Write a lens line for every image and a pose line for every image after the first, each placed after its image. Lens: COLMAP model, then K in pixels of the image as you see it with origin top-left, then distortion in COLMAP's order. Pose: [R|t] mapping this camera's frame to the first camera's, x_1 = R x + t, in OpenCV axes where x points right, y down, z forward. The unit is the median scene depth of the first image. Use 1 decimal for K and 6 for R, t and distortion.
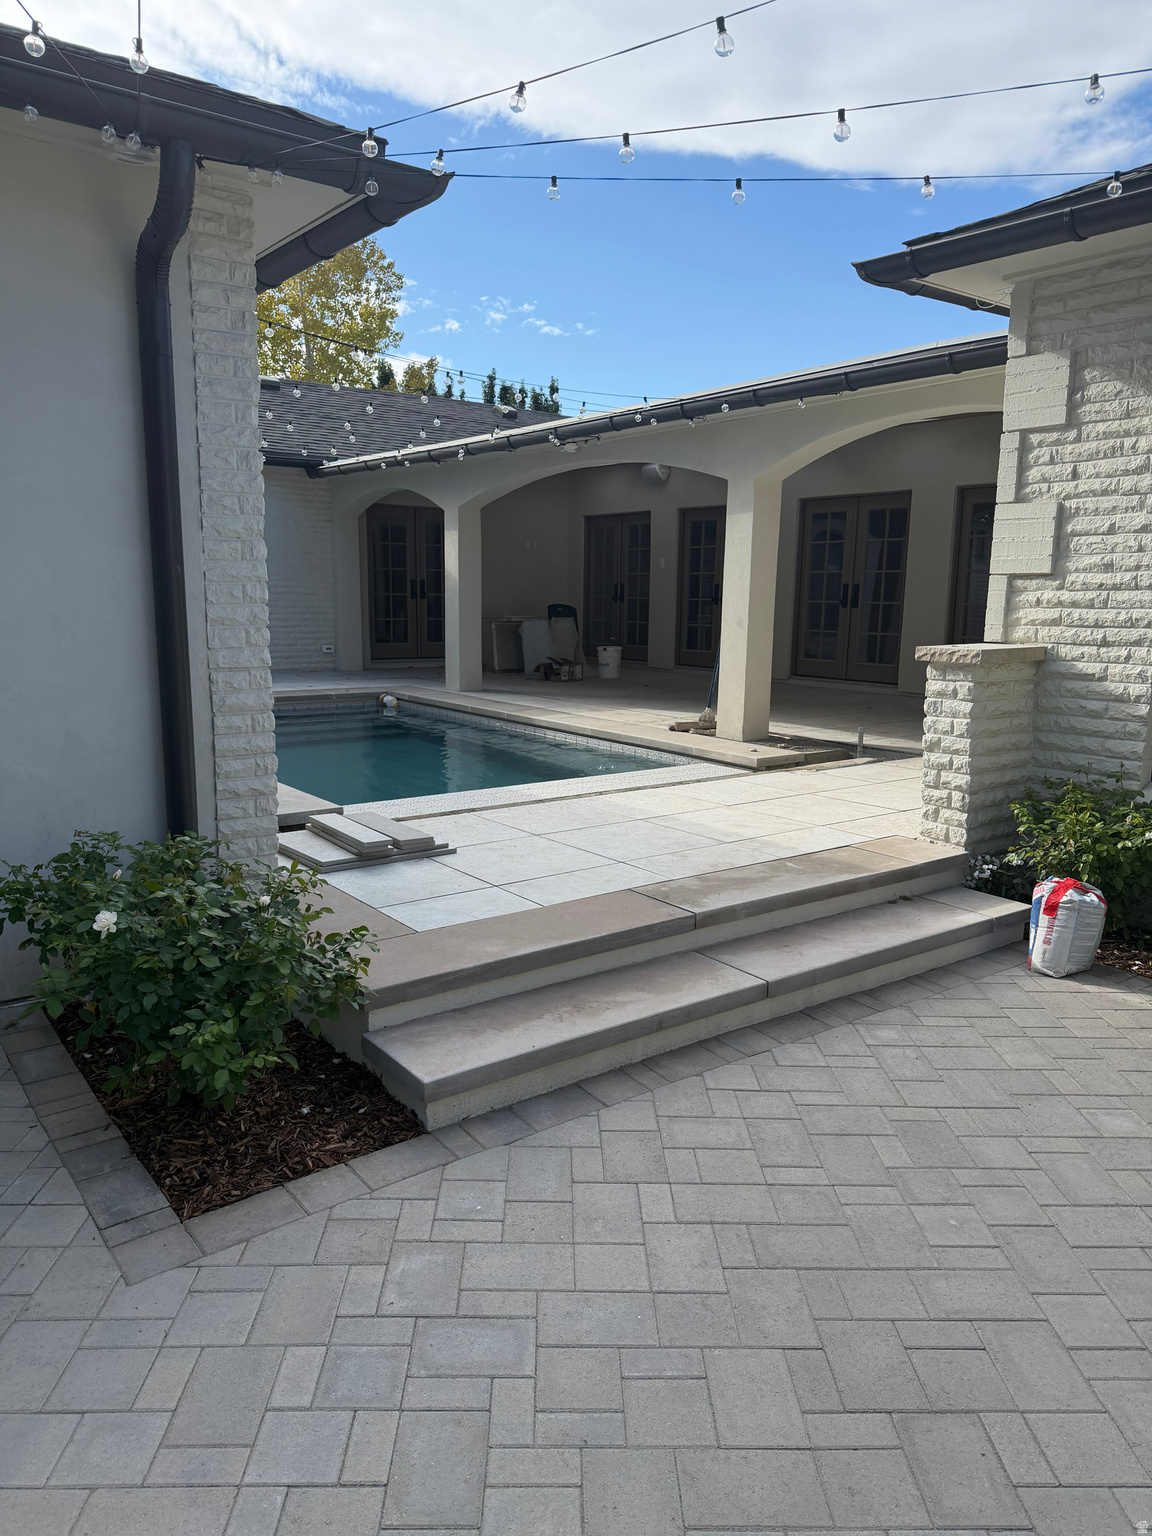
lens RADIAL K [[1079.1, 0, 576.0], [0, 1079.1, 768.0], [0, 0, 1]] dist [0.010045, -0.003069]
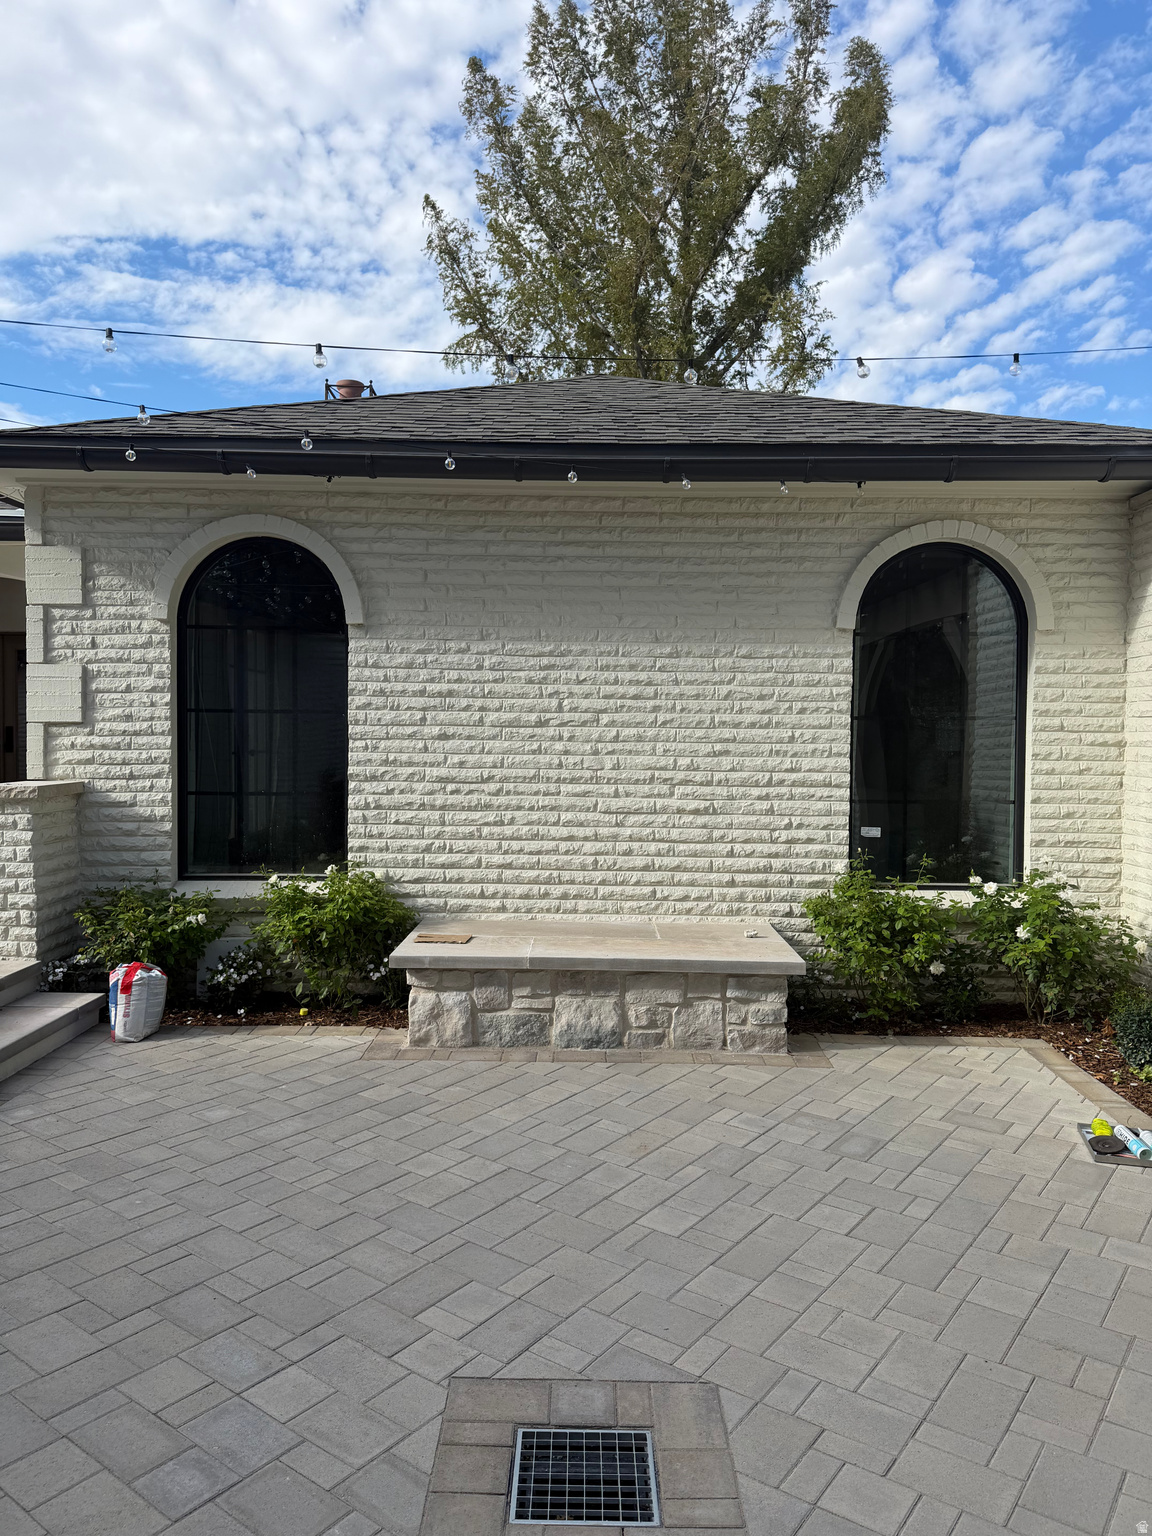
lens RADIAL K [[1079.1, 0, 576.0], [0, 1079.1, 768.0], [0, 0, 1]] dist [0.010045, -0.003069]
pose [[0.604061, -0.032237, 0.796285, -0.203973], [0.133021, 0.989243, -0.060861, 0.020668], [-0.785758, 0.142687, 0.601852, -0.171874]]
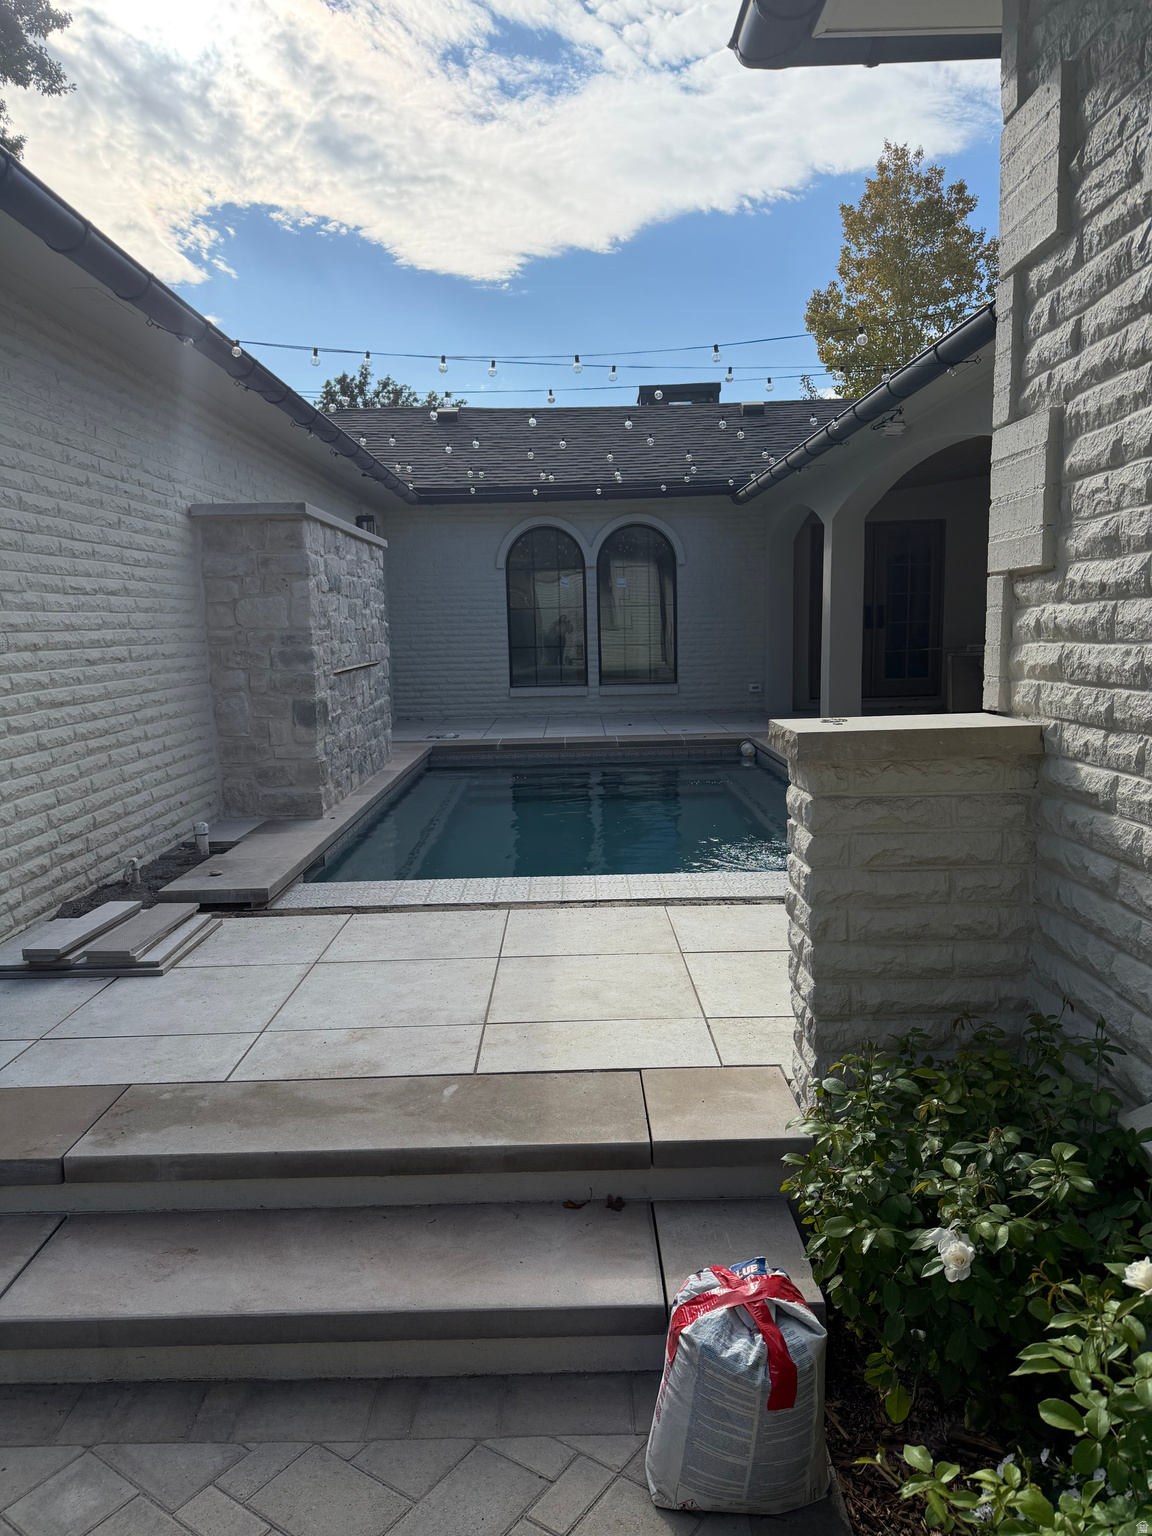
lens RADIAL K [[1094.7, 0, 576.0], [0, 1094.7, 768.0], [0, 0, 1]] dist [-0.001718, -0.002701]
pose [[0.810274, 0.047190, -0.584149, 0.566901], [-0.063198, 0.997976, -0.007041, -0.081354], [0.582634, 0.042622, 0.811616, 0.528884]]
